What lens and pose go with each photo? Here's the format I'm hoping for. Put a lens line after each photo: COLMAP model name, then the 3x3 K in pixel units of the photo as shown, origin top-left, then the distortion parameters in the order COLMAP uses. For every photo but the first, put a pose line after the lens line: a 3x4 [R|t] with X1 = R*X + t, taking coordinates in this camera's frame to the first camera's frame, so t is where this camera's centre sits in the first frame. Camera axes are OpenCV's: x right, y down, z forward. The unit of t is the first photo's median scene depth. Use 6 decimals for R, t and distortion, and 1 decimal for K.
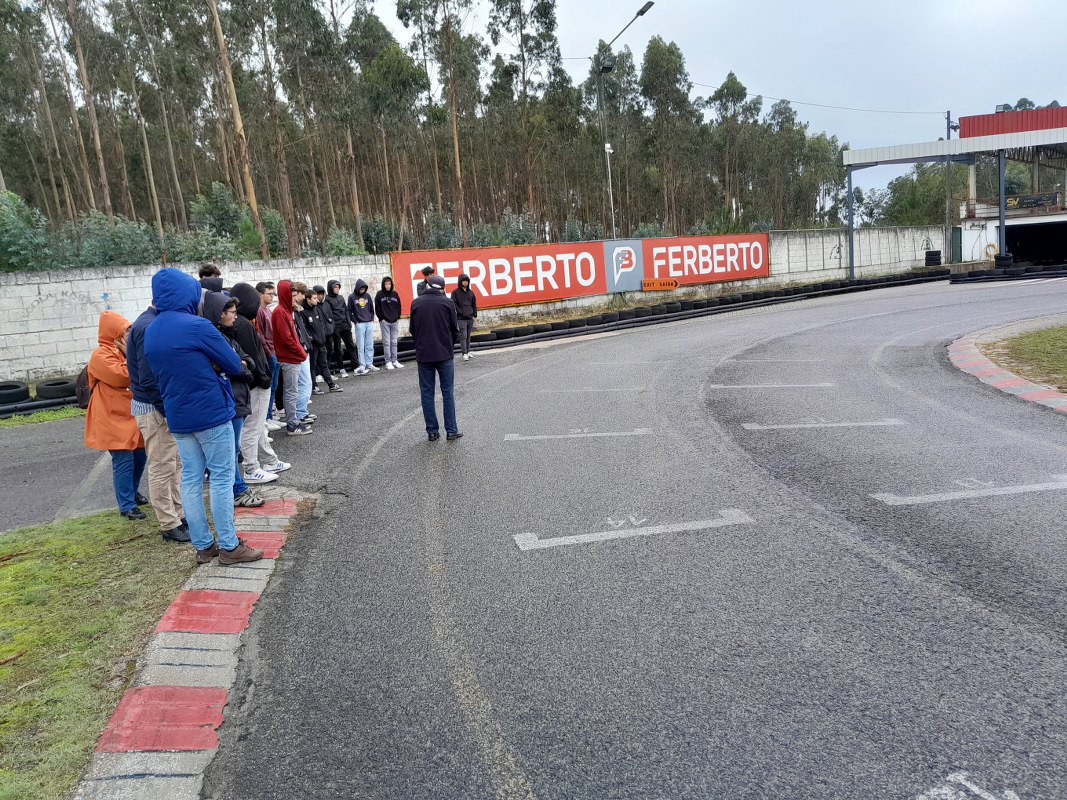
lens RADIAL K [[812.9, 0, 529.5], [0, 812.9, 400.8], [0, 0, 1]] dist [0.096926, -0.180820]
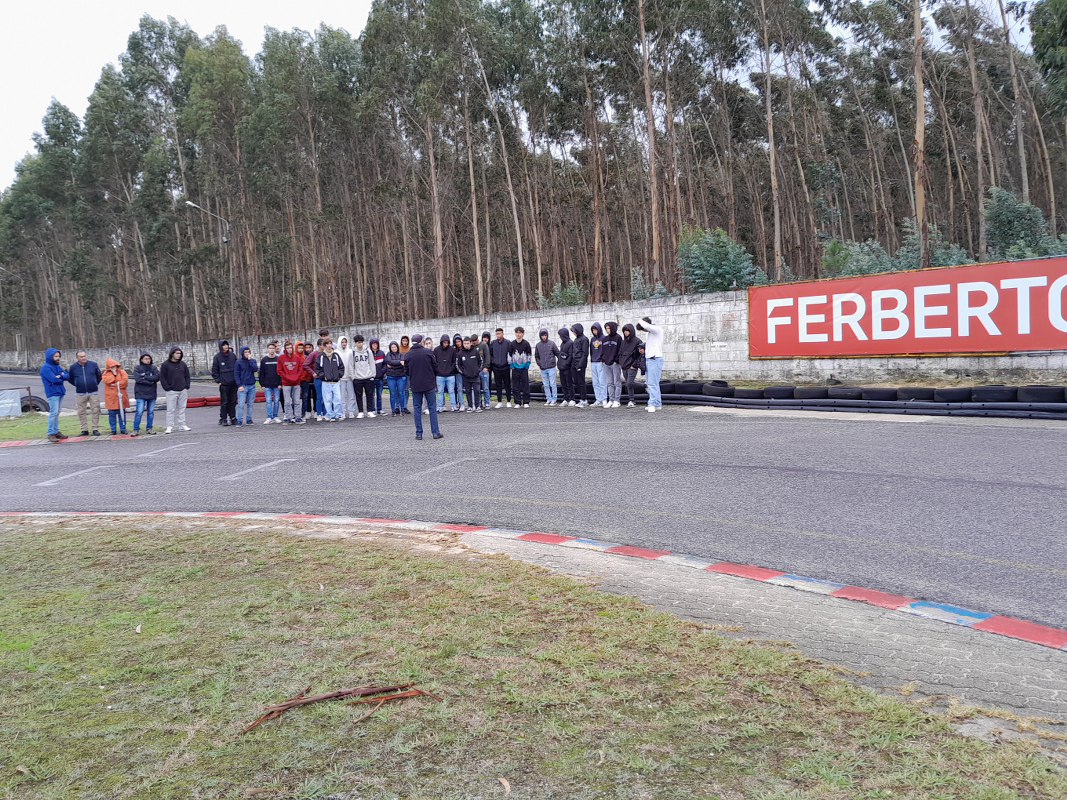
lens RADIAL K [[812.9, 0, 529.5], [0, 812.9, 400.8], [0, 0, 1]] dist [0.096926, -0.180820]
pose [[-0.004273, 0.157243, -0.987551, 0.655479], [-0.098685, 0.982673, 0.156894, -0.152499], [0.995110, 0.098127, 0.011319, 0.653762]]
